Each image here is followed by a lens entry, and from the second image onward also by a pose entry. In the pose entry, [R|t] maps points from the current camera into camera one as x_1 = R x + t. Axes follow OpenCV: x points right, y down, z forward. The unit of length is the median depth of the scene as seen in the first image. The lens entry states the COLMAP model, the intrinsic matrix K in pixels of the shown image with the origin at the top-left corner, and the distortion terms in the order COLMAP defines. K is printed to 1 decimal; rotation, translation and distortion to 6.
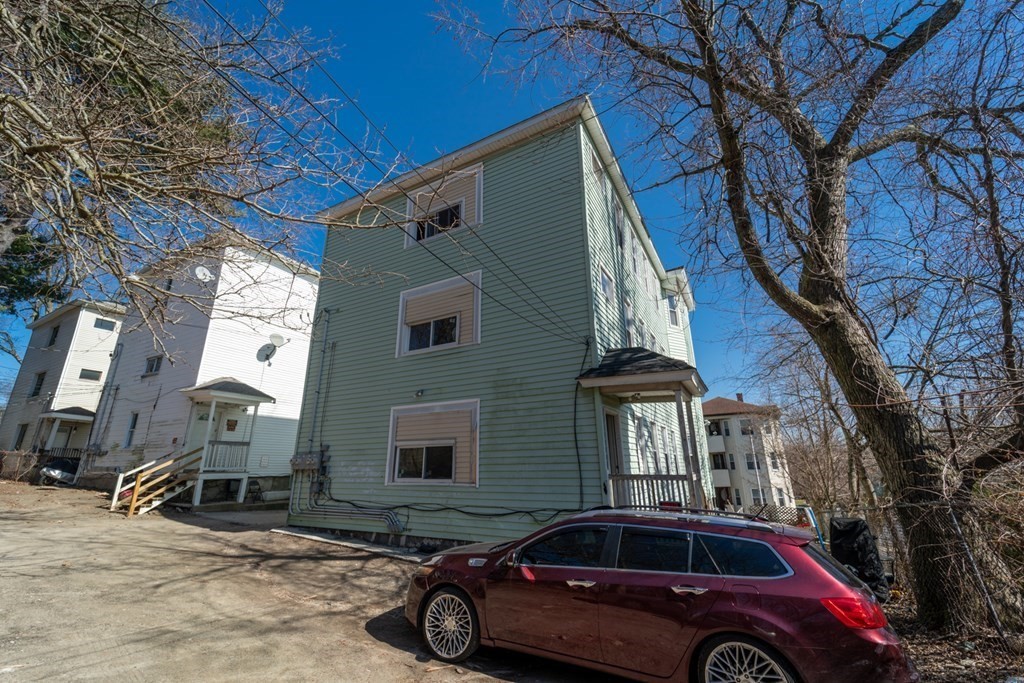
lens RADIAL K [[407.7, 0, 512.7], [0, 407.7, 338.2], [0, 0, 1]] dist [0.001646, -0.000200]
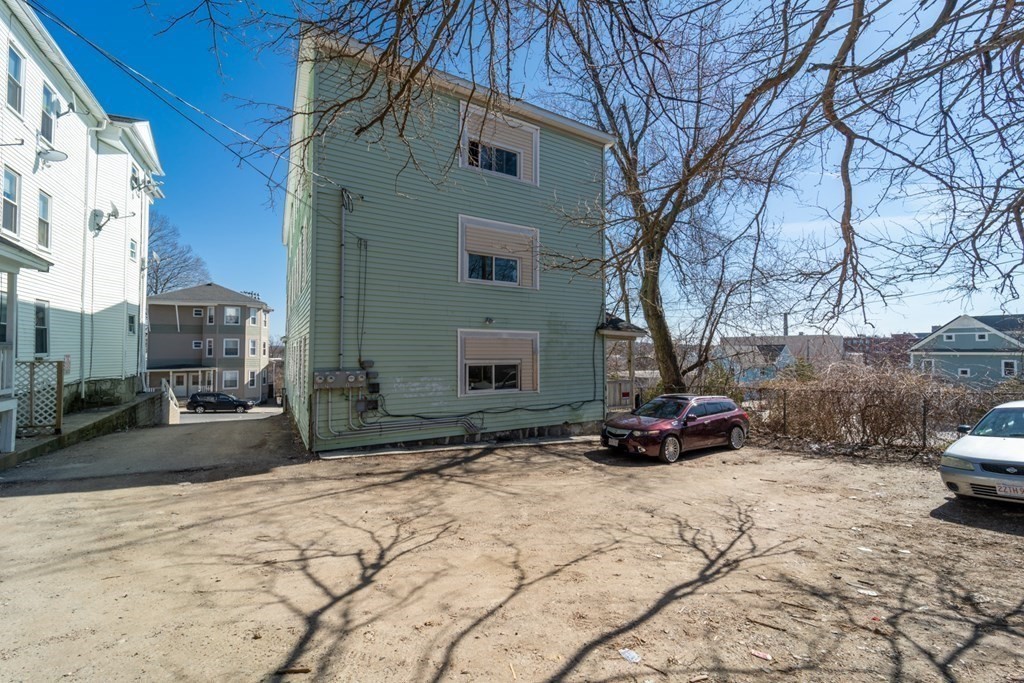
lens RADIAL K [[407.7, 0, 512.7], [0, 407.7, 338.2], [0, 0, 1]] dist [0.001646, -0.000200]
pose [[0.510460, 0.039561, 0.858991, -1.224218], [-0.263832, 0.957966, 0.112664, 0.035185], [-0.818427, -0.284140, 0.499441, 0.355860]]
